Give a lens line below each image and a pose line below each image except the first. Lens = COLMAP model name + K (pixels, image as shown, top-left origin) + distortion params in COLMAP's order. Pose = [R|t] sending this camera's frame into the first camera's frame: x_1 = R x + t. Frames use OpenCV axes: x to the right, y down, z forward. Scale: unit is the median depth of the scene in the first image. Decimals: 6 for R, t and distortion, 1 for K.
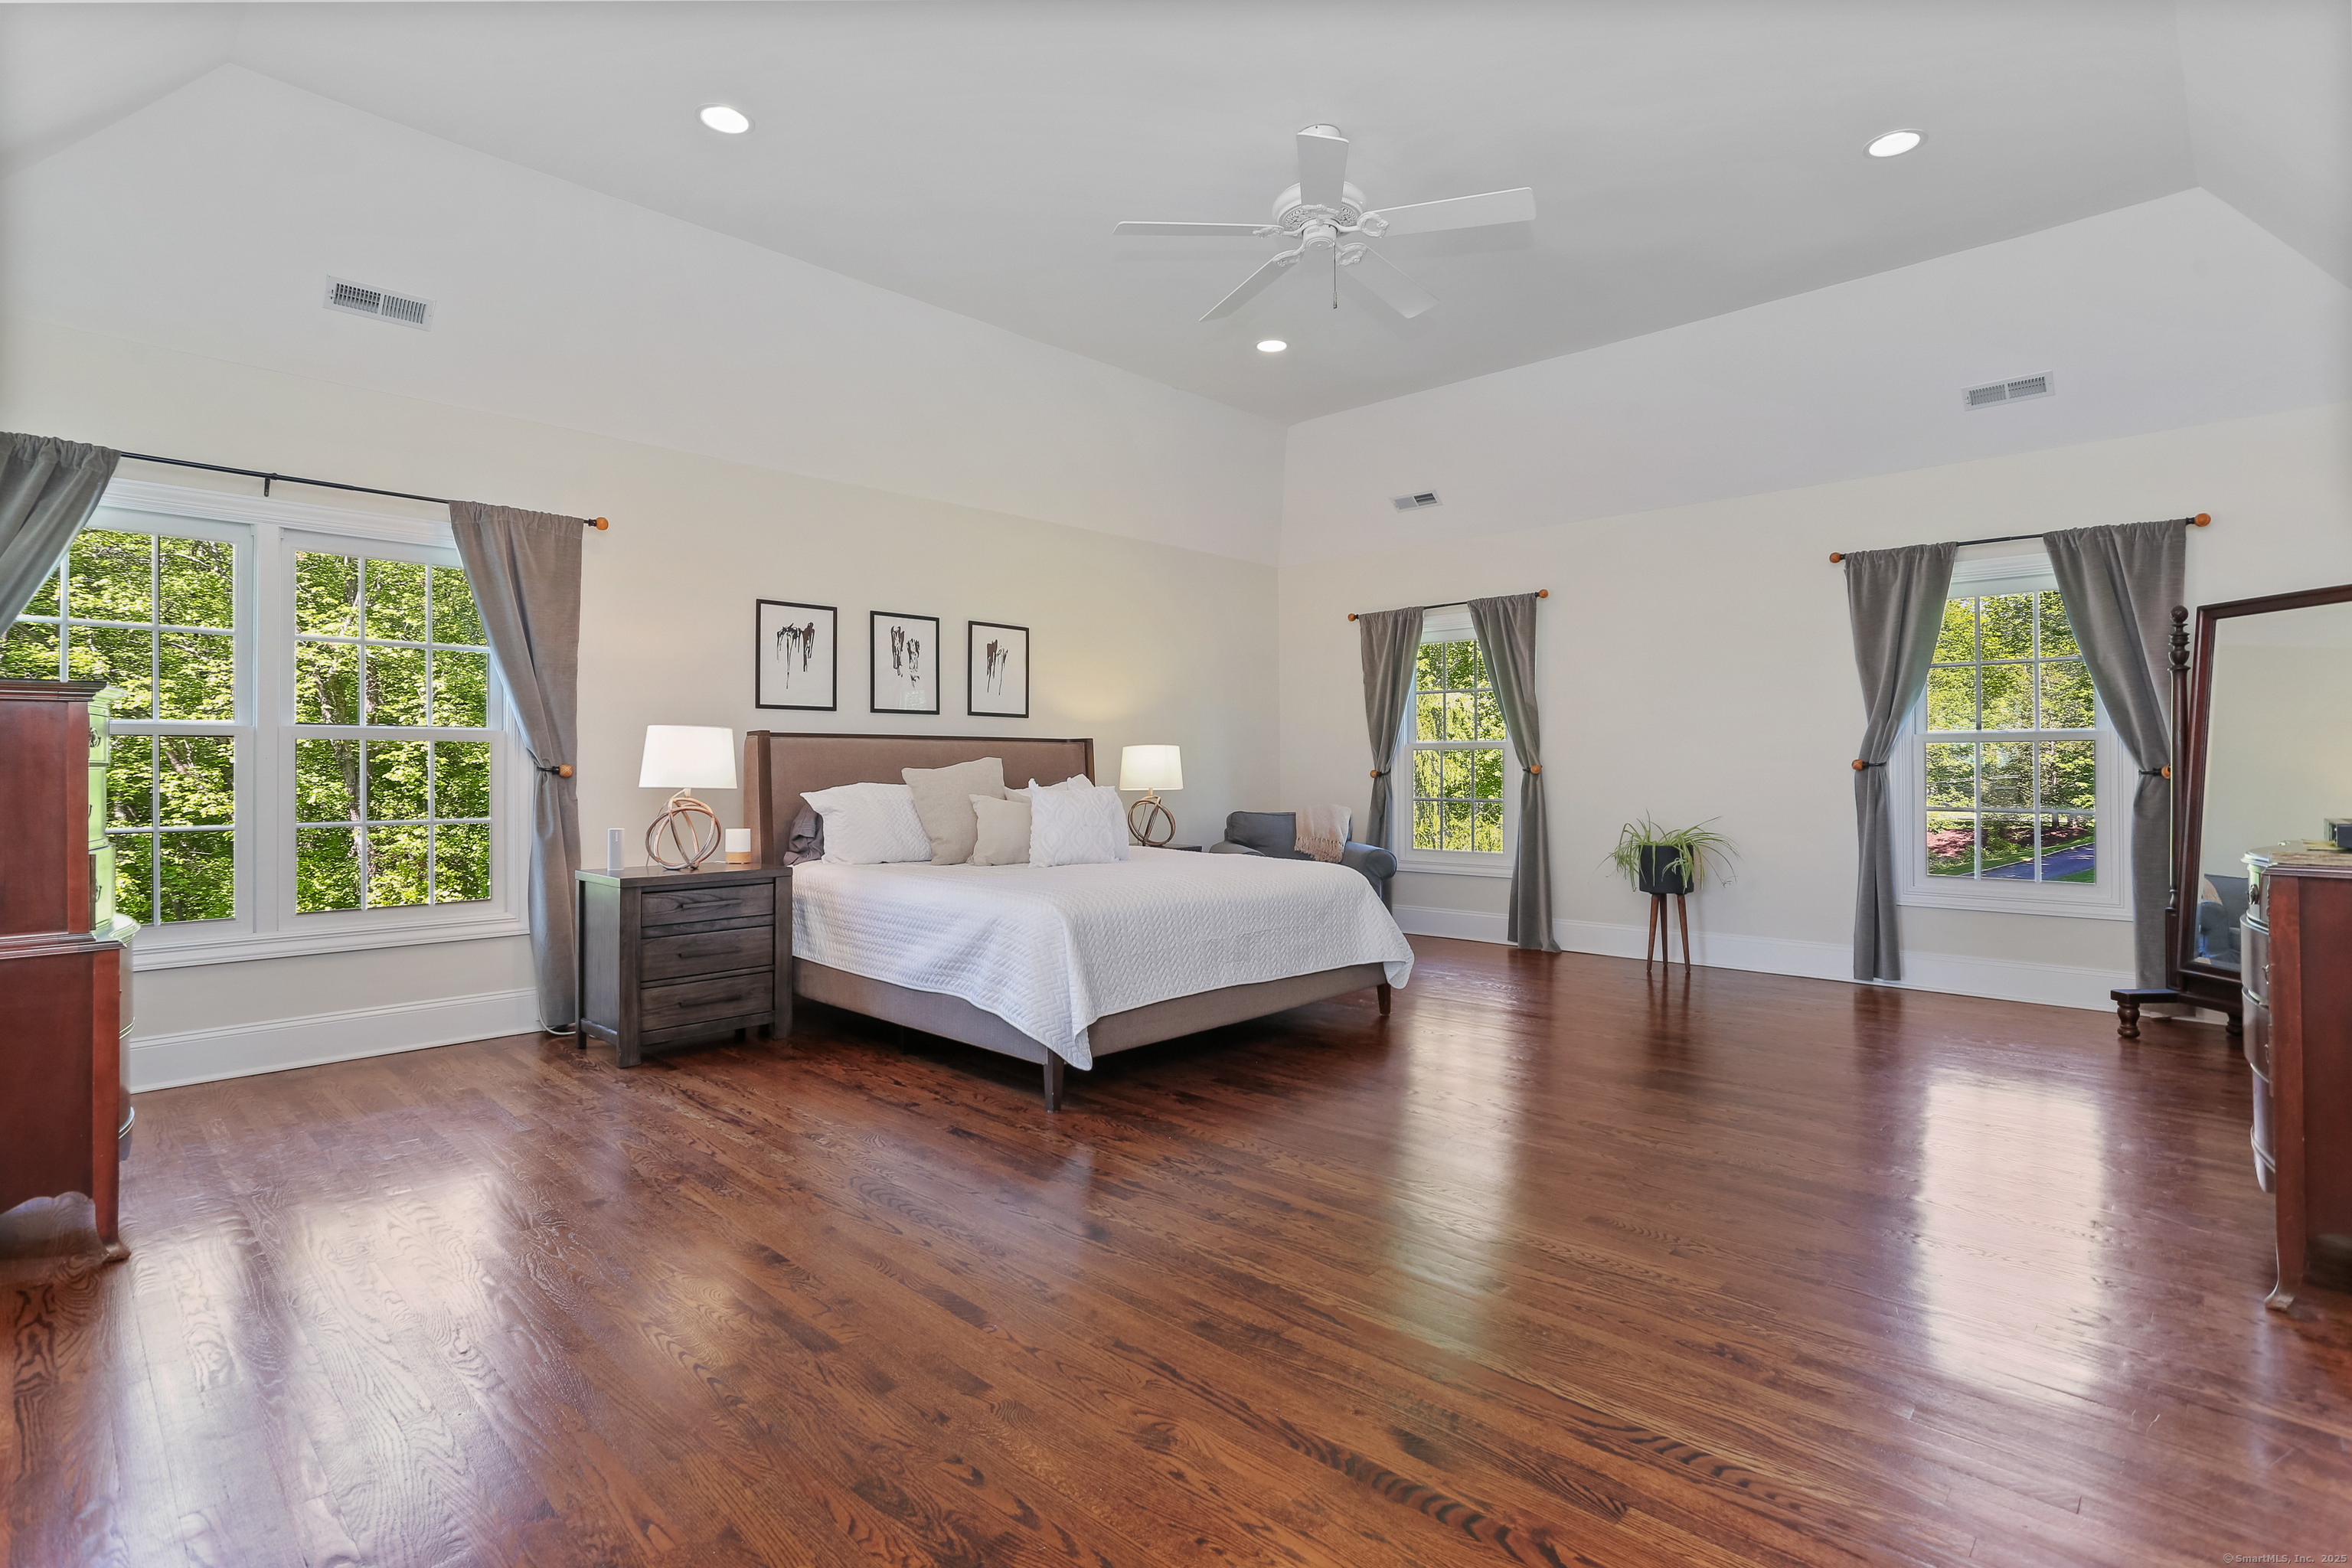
lens RADIAL K [[1139.5, 0, 1174.1], [0, 1139.5, 749.6], [0, 0, 1]] dist [-0.054953, 0.000731]
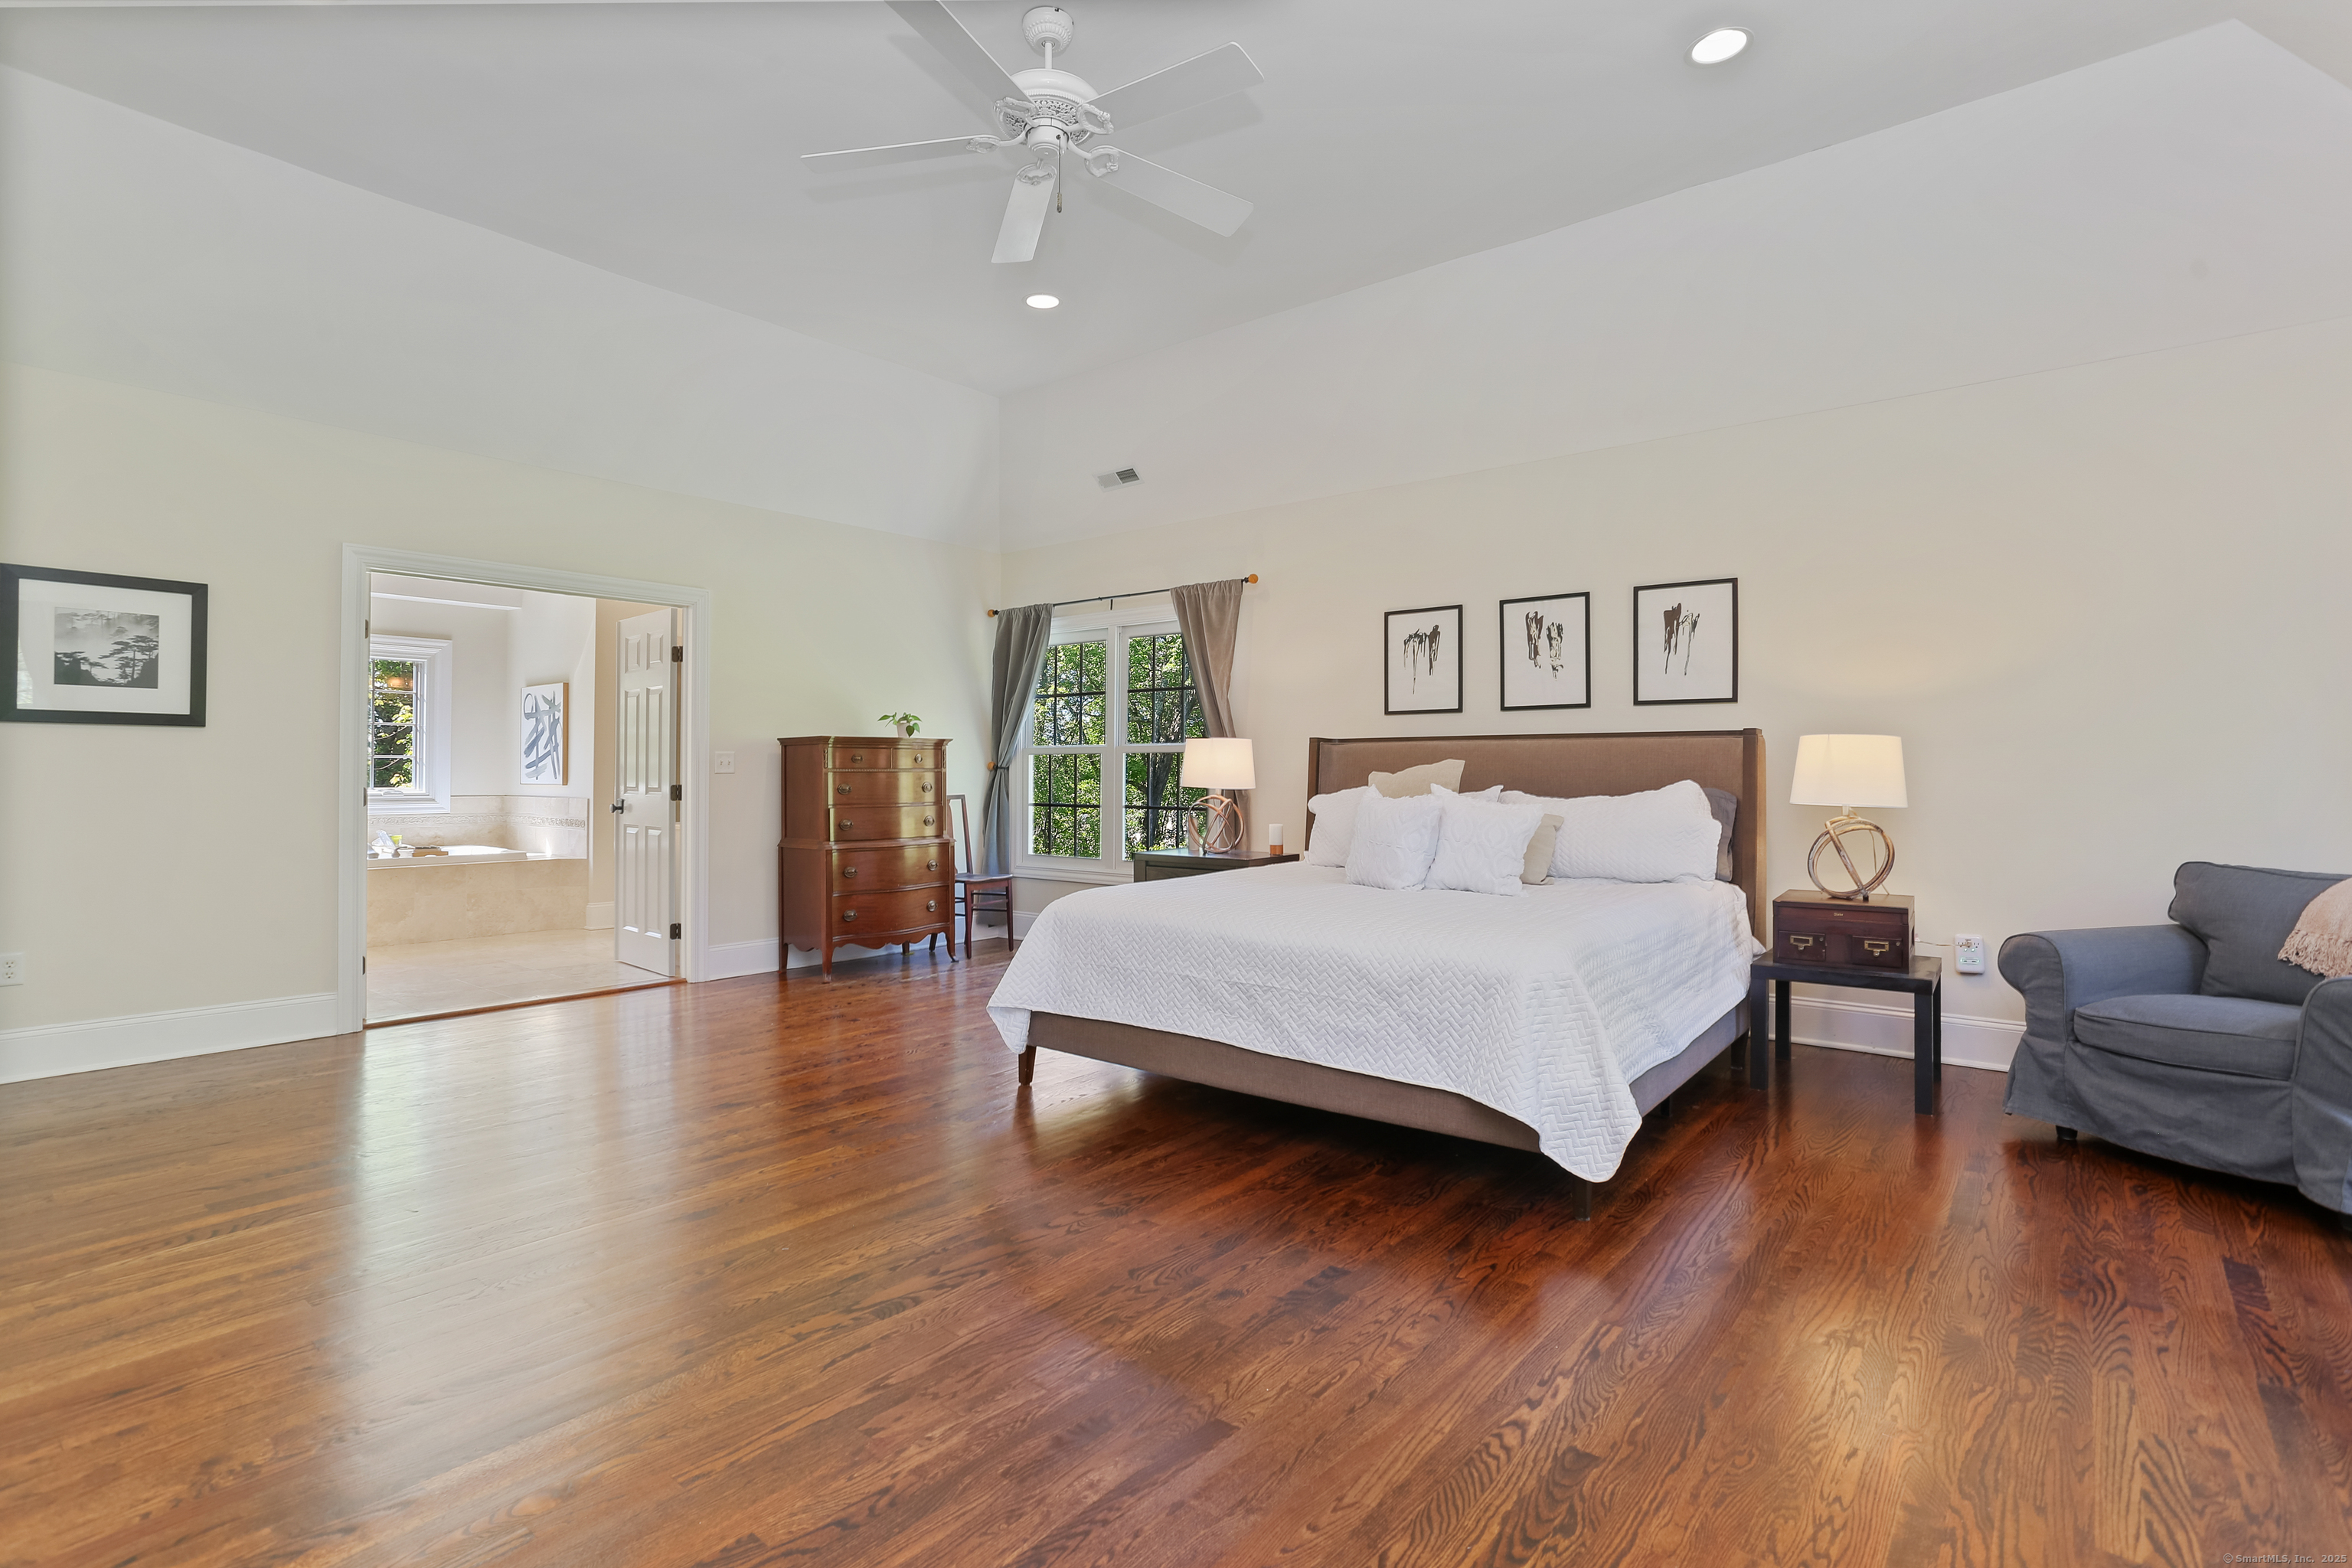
lens RADIAL K [[1139.5, 0, 1174.1], [0, 1139.5, 749.6], [0, 0, 1]] dist [-0.054953, 0.000731]
pose [[0.091096, -0.027448, -0.995464, 0.629087], [0.009632, 0.999598, -0.026681, 0.020334], [0.995796, -0.007157, 0.091324, 0.666984]]
